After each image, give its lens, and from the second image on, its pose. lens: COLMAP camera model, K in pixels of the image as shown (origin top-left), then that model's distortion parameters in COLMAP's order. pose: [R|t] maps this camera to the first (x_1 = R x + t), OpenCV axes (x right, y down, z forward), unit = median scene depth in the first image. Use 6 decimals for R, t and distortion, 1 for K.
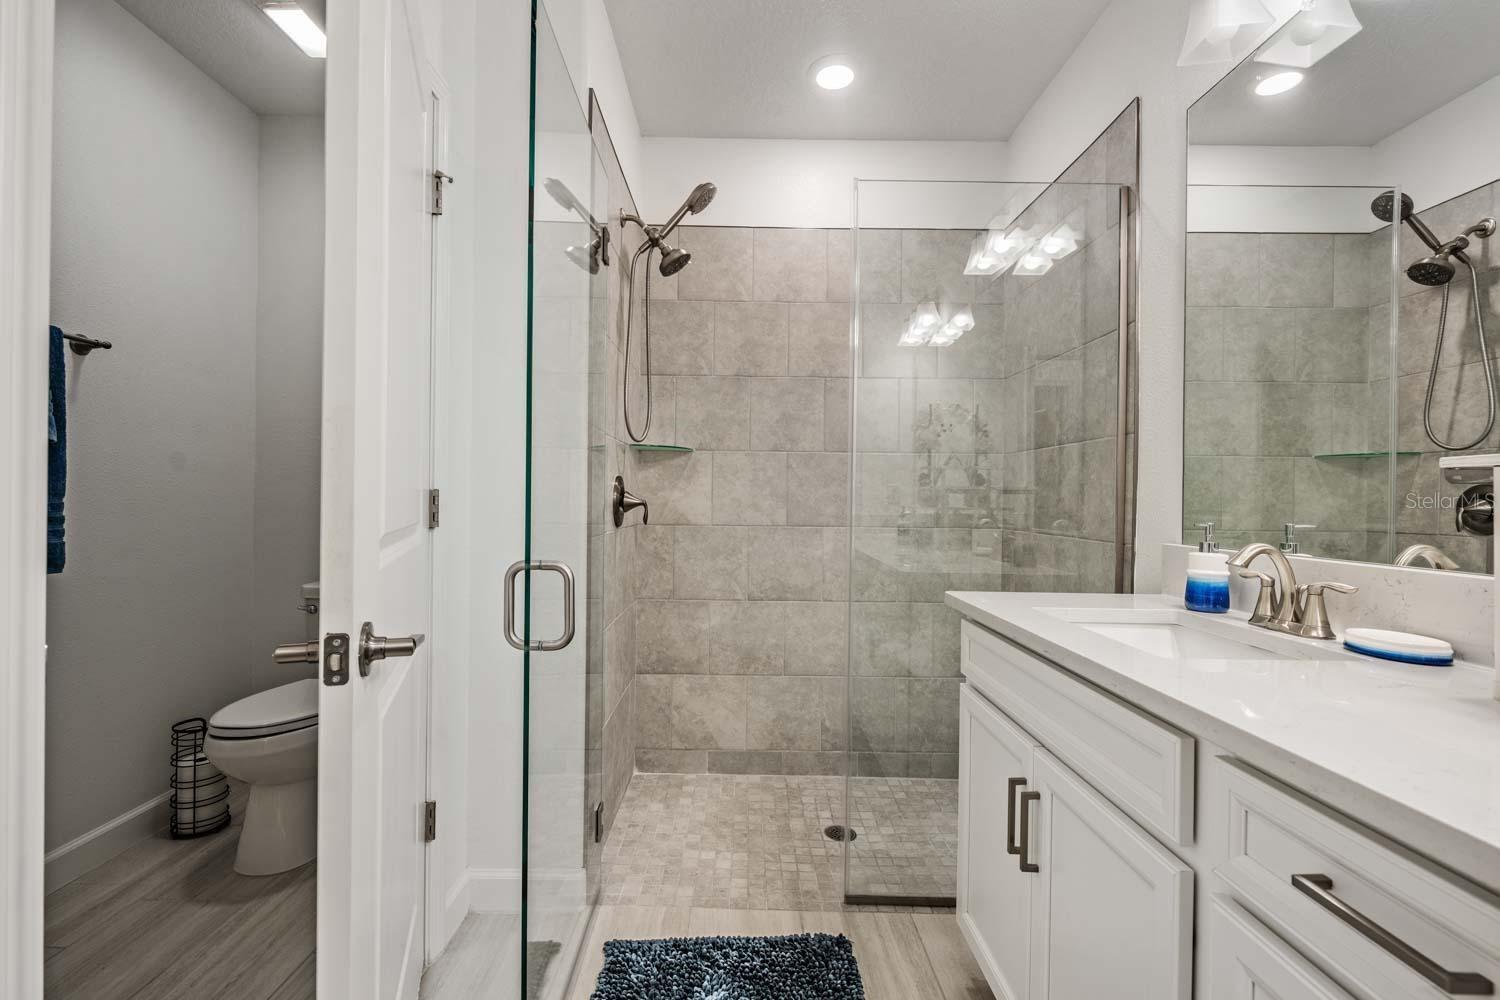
lens RADIAL K [[676.4, 0, 745.4], [0, 676.4, 494.6], [0, 0, 1]] dist [-0.000618, -0.000191]
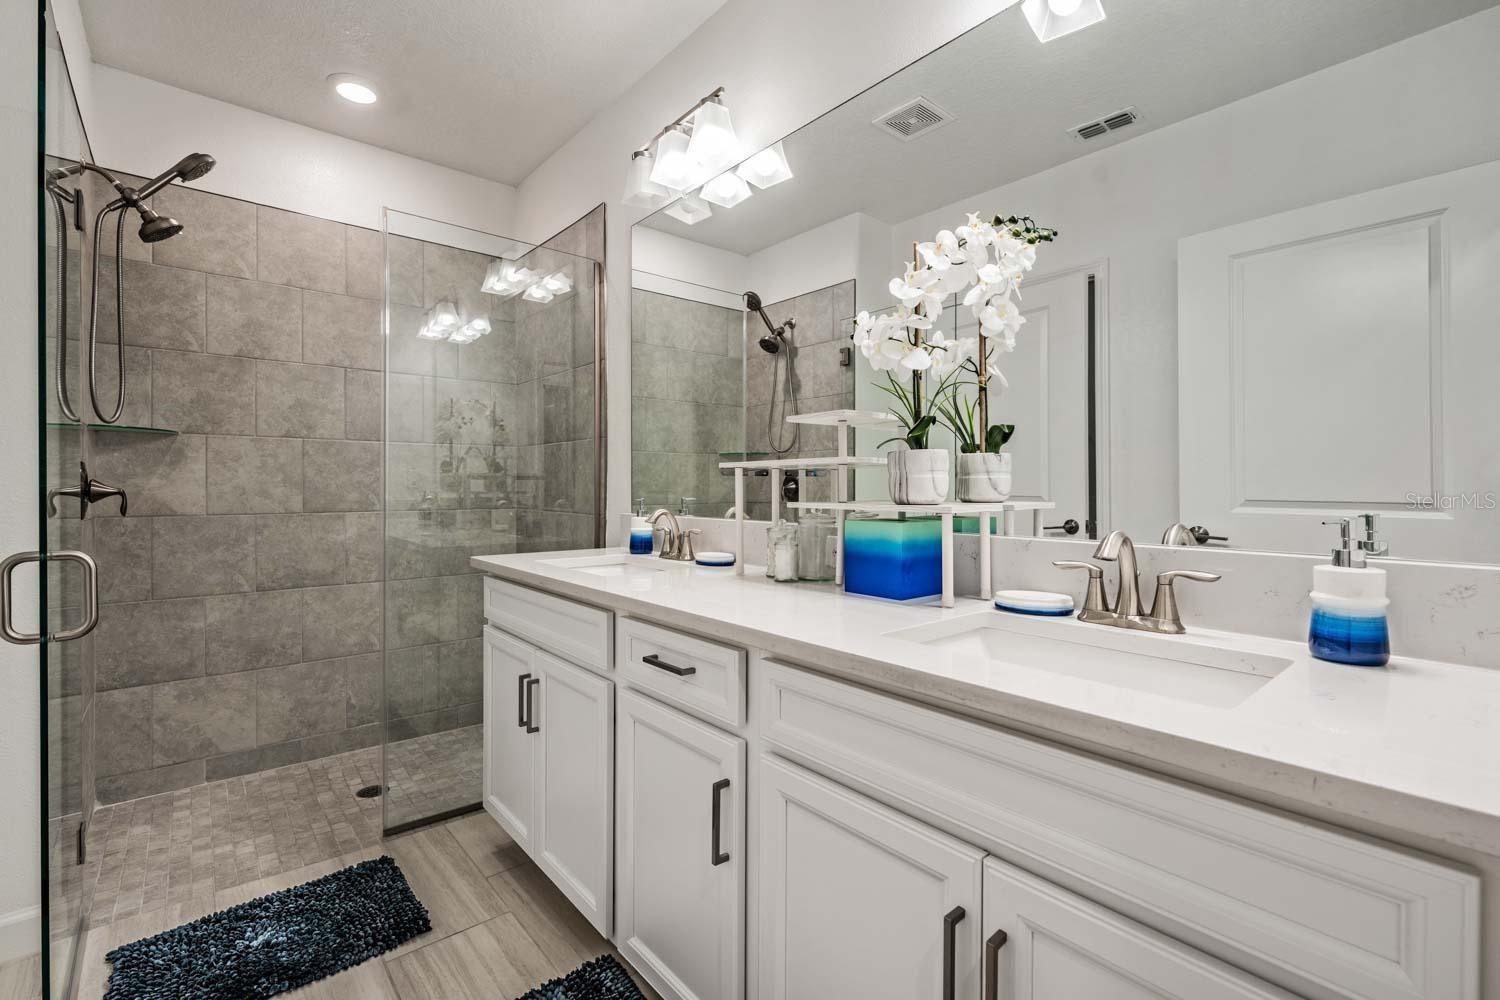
lens RADIAL K [[676.4, 0, 745.4], [0, 676.4, 494.6], [0, 0, 1]] dist [-0.000618, -0.000191]
pose [[0.775559, -0.018838, 0.630994, -0.066118], [0.004400, 0.999692, 0.024437, -0.002166], [-0.631260, -0.016176, 0.775402, -0.197759]]
